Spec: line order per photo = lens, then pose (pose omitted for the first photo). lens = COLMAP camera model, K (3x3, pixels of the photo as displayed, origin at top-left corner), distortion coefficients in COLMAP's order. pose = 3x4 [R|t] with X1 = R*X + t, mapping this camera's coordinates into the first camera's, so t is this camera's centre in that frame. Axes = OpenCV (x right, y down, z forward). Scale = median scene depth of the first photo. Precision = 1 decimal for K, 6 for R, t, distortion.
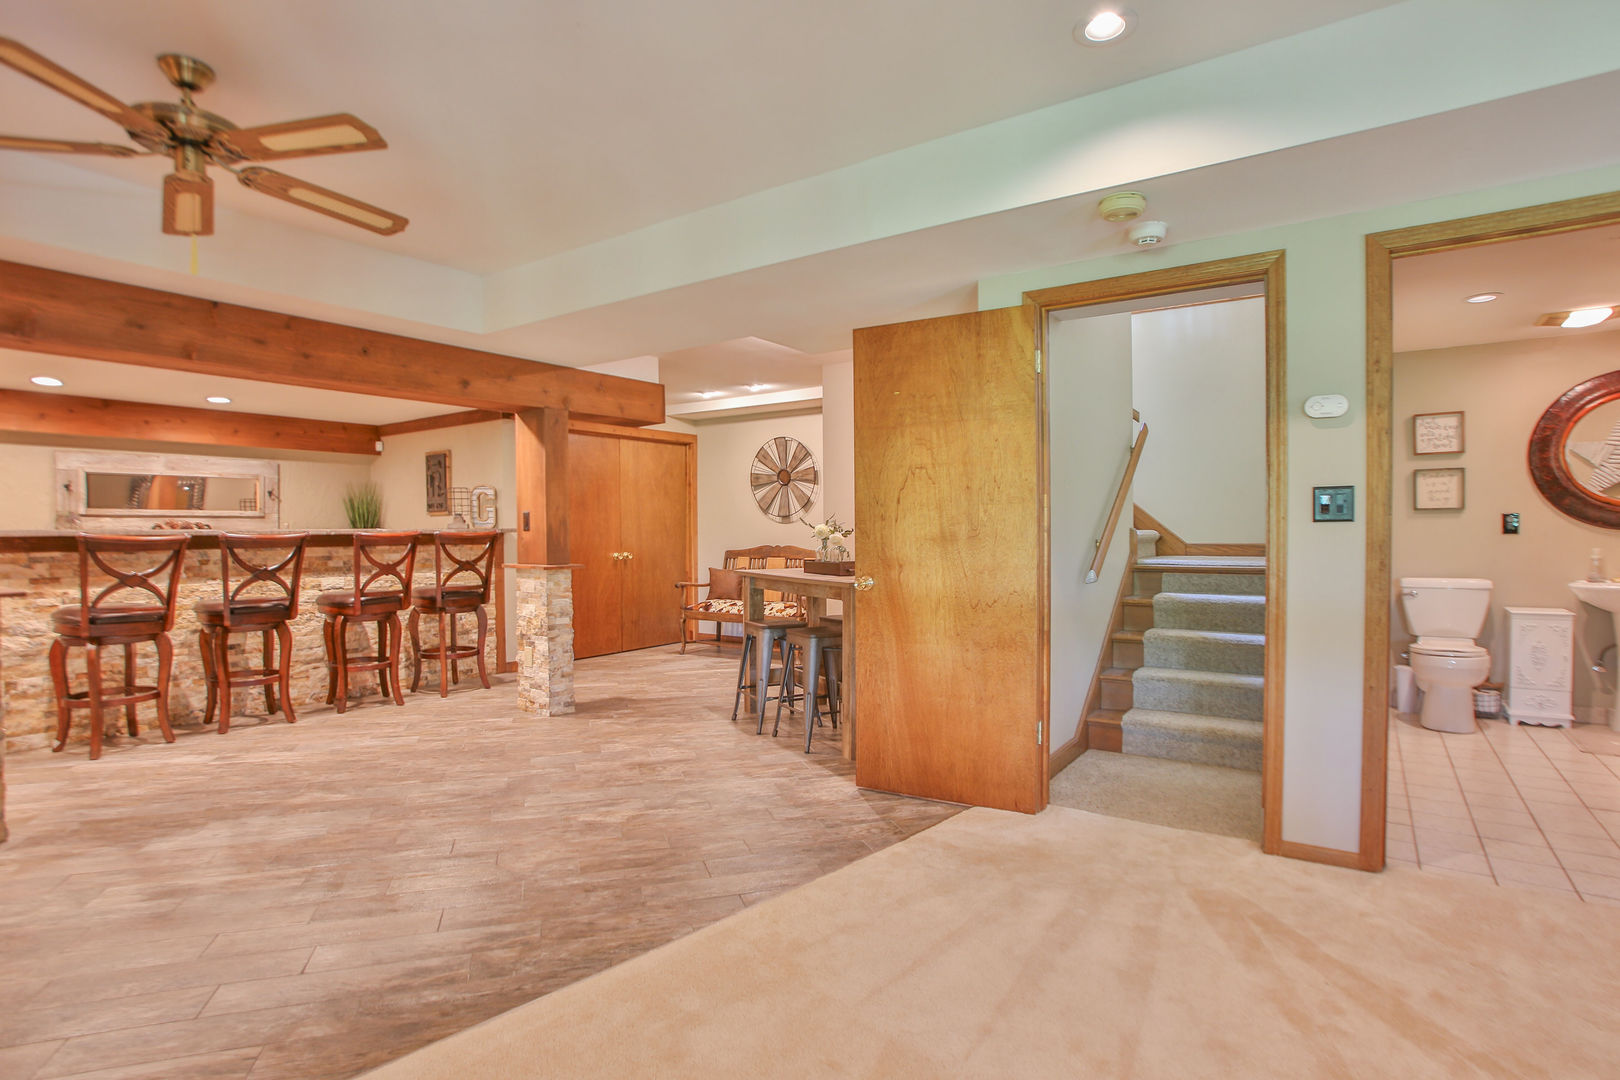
lens RADIAL K [[822.0, 0, 797.2], [0, 822.0, 546.2], [0, 0, 1]] dist [-0.049032, 0.015464]
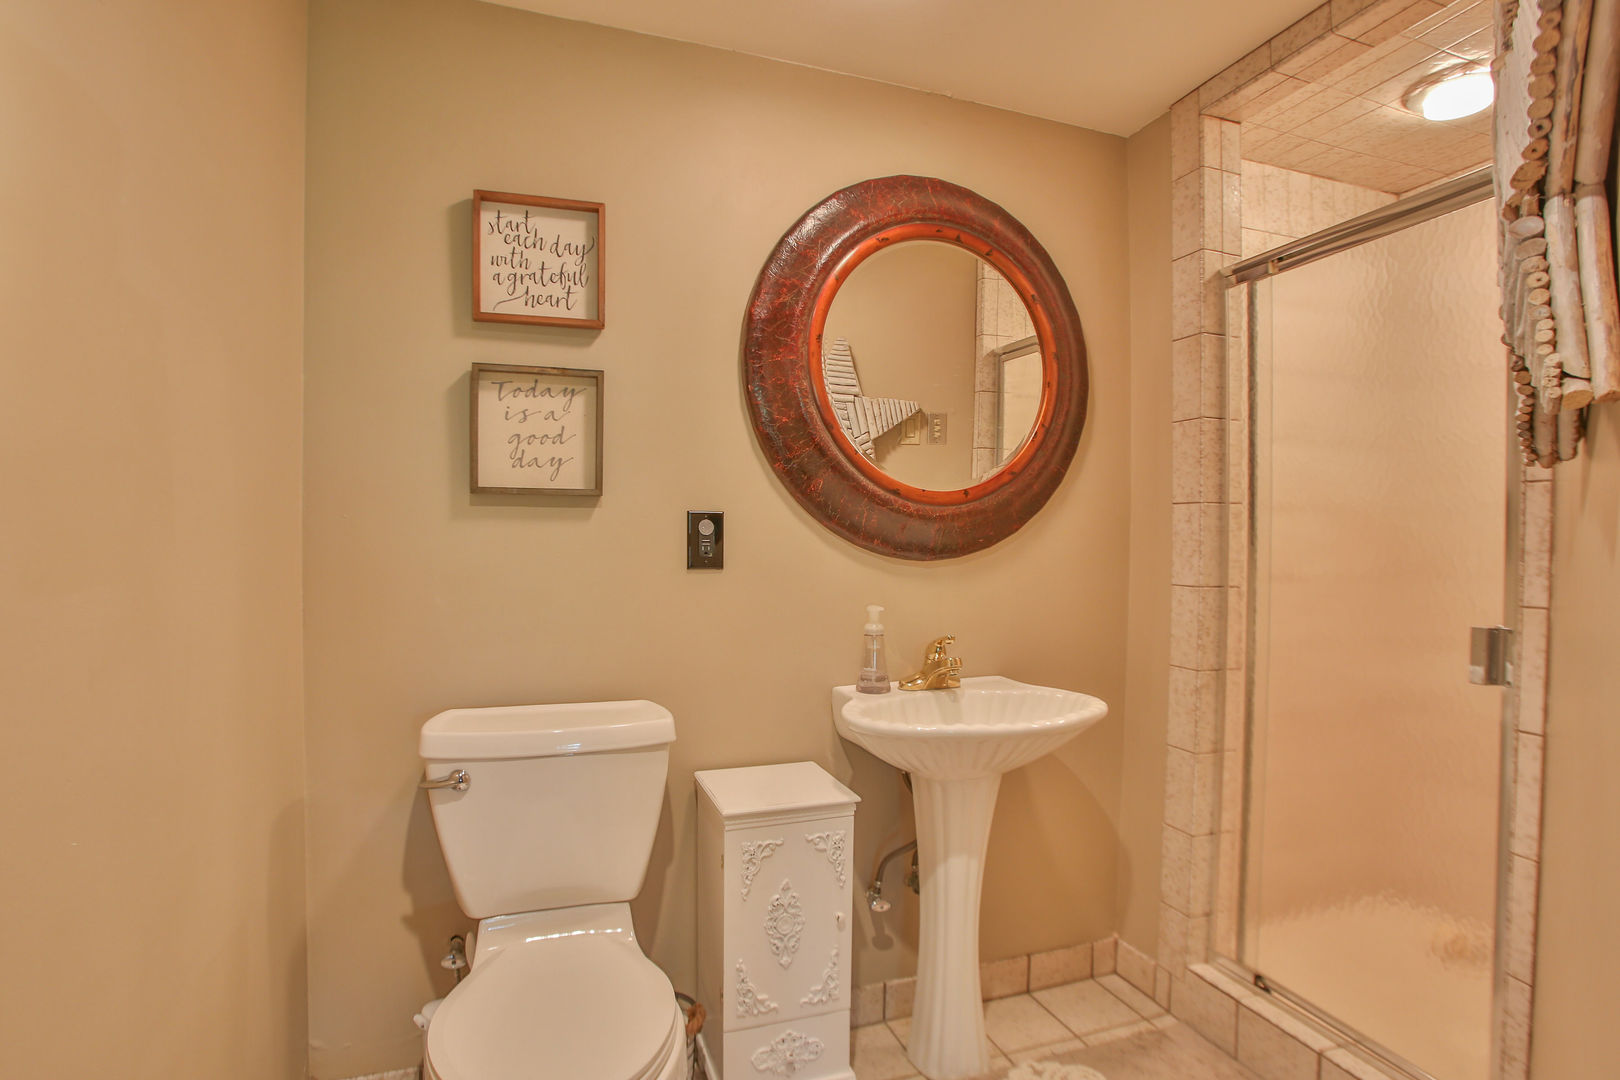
lens RADIAL K [[822.0, 0, 806.6], [0, 822.0, 550.5], [0, 0, 1]] dist [-0.049032, 0.015464]
pose [[0.578496, -0.000792, 0.815685, 0.625571], [0.002825, 0.999995, -0.001032, -0.023311], [-0.815680, 0.002902, 0.578495, 0.758029]]
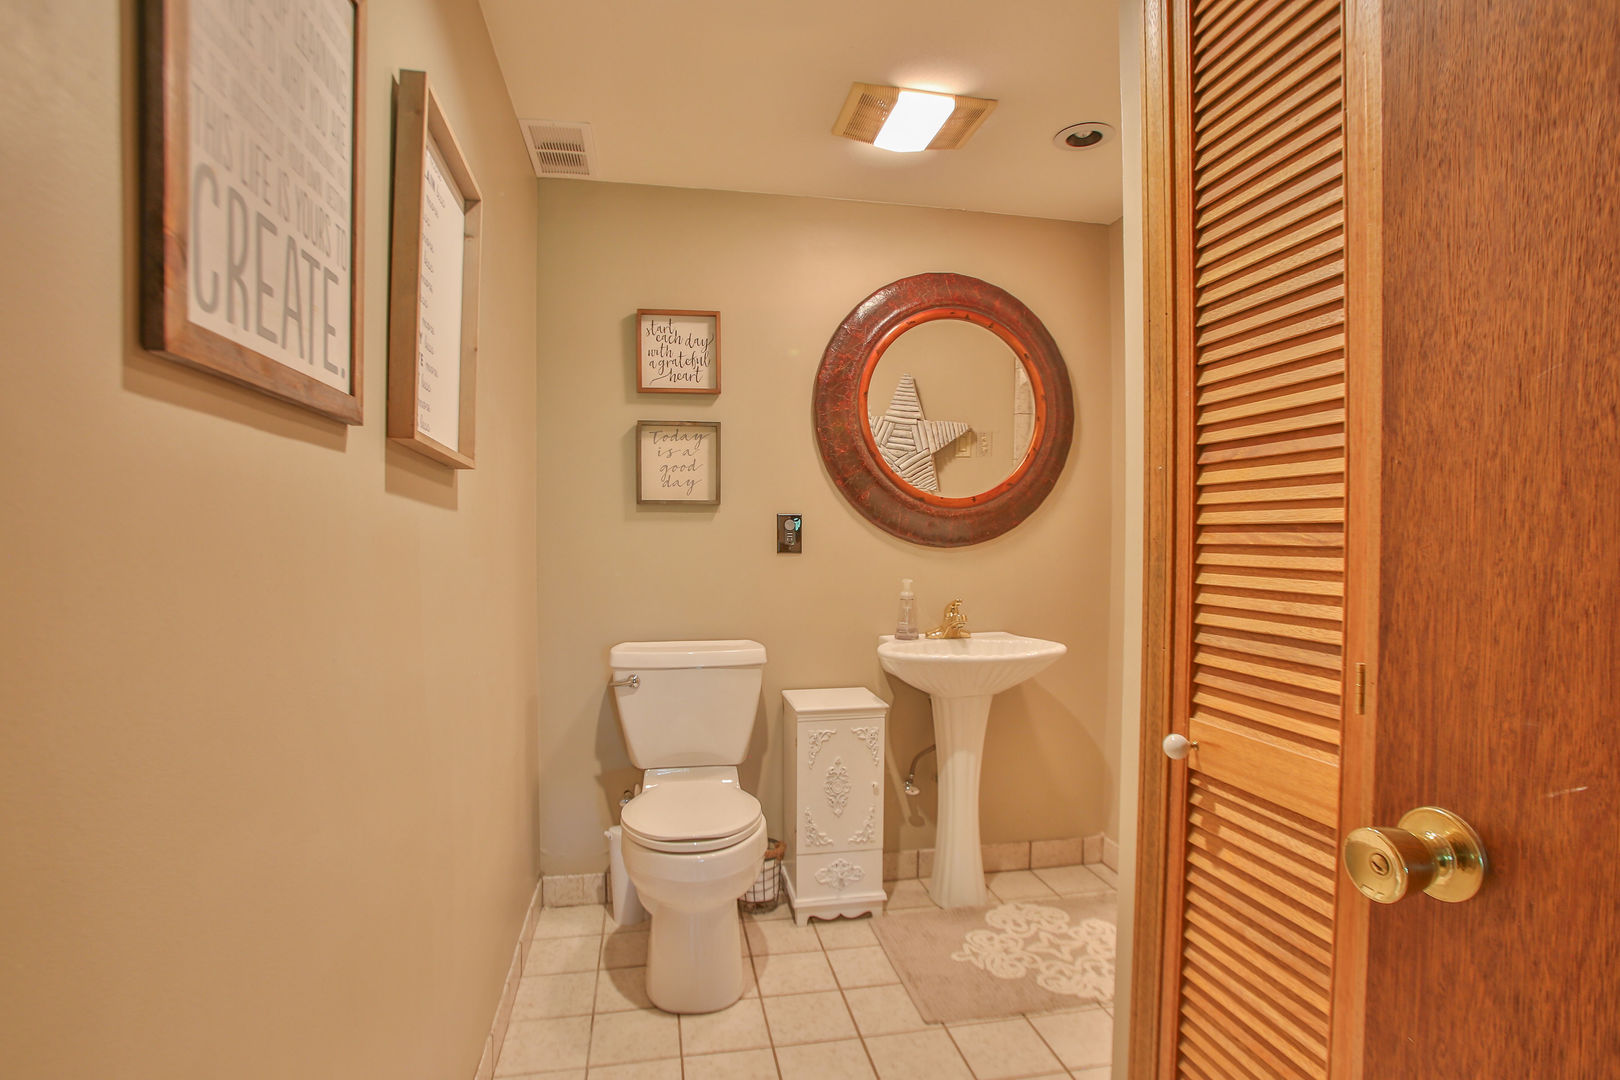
lens RADIAL K [[822.0, 0, 805.0], [0, 822.0, 551.6], [0, 0, 1]] dist [-0.049032, 0.015464]
pose [[0.693731, -0.006864, 0.720201, 0.513319], [0.005727, 0.999976, 0.004014, -0.018662], [-0.720211, 0.001341, 0.693753, 0.620468]]
